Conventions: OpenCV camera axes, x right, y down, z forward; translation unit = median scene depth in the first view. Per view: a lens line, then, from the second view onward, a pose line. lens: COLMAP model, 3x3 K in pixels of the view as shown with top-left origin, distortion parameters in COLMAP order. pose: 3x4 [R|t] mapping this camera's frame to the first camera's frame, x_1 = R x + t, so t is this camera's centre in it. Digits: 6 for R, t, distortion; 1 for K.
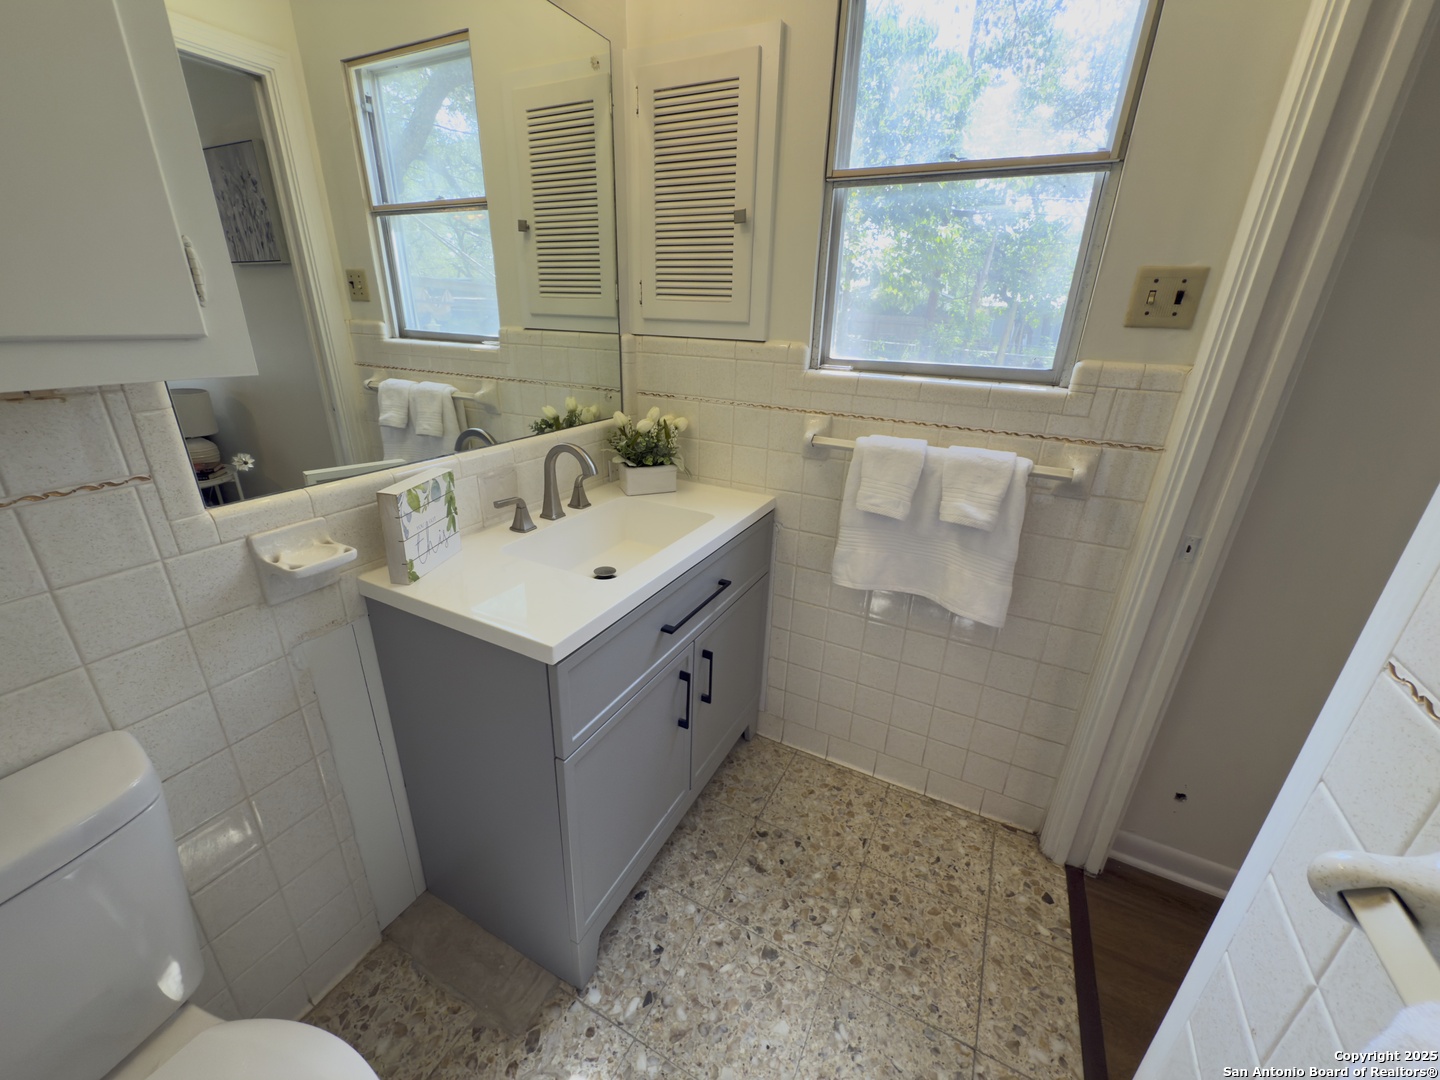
lens RADIAL K [[575.9, 0, 713.7], [0, 575.9, 551.3], [0, 0, 1]] dist [0.002862, -0.000525]
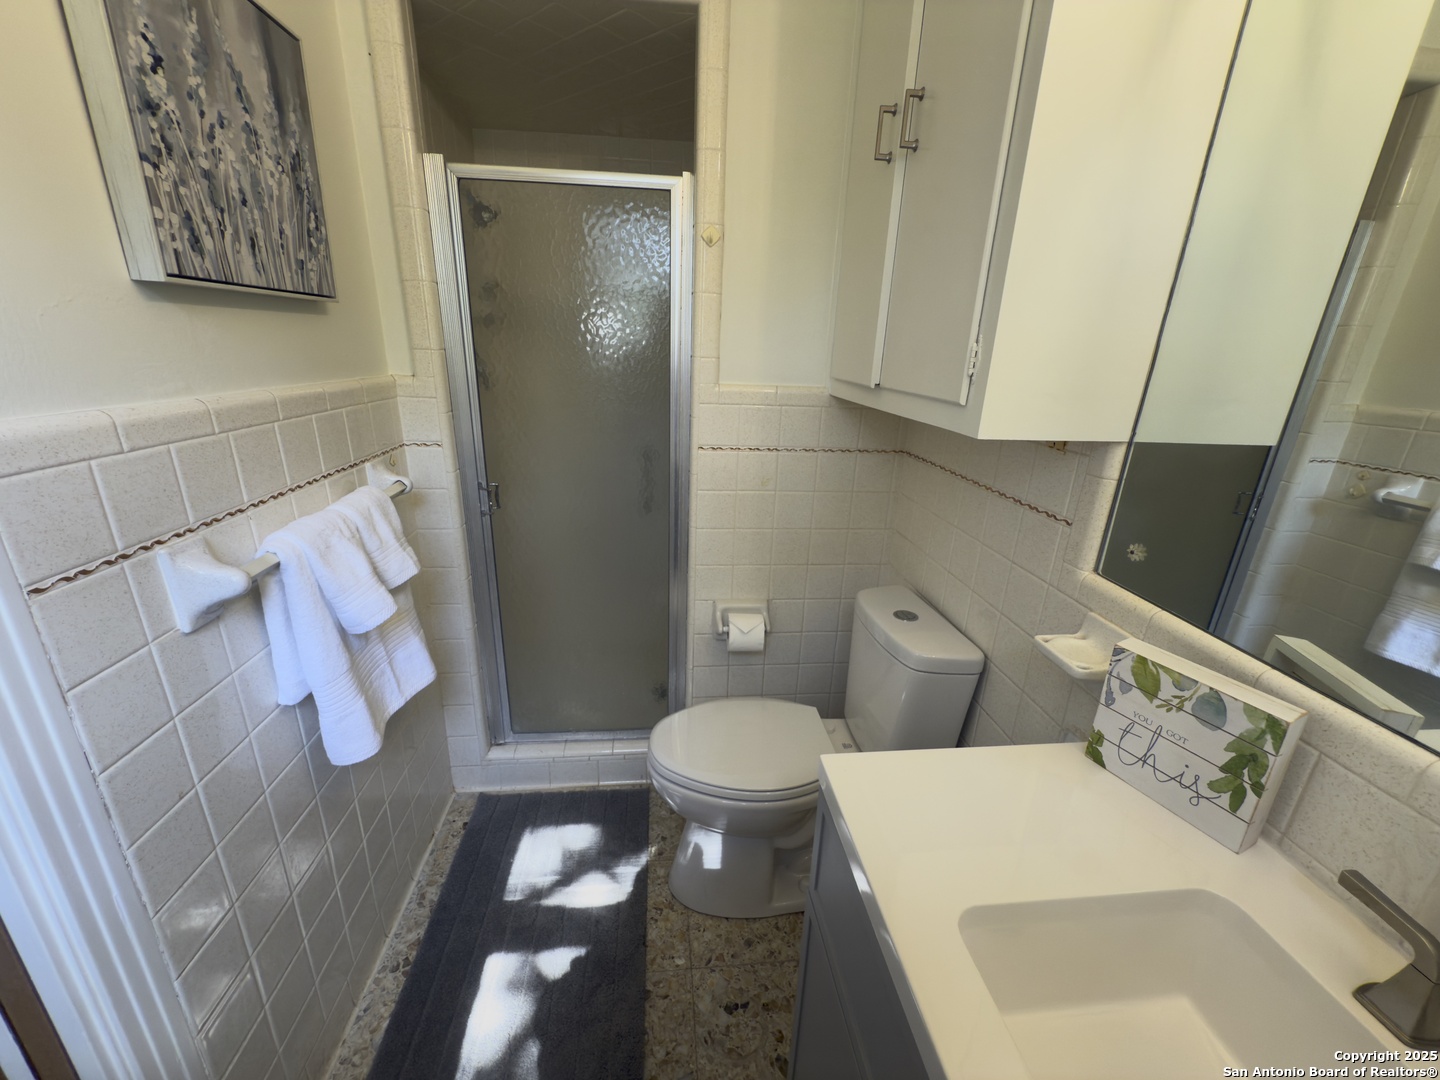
lens RADIAL K [[575.9, 0, 722.7], [0, 575.9, 542.9], [0, 0, 1]] dist [0.002862, -0.000525]
pose [[-0.825911, 0.128056, -0.549066, 0.229057], [-0.272761, 0.761558, 0.587904, -0.451230], [0.493430, 0.635320, -0.594050, 1.015654]]
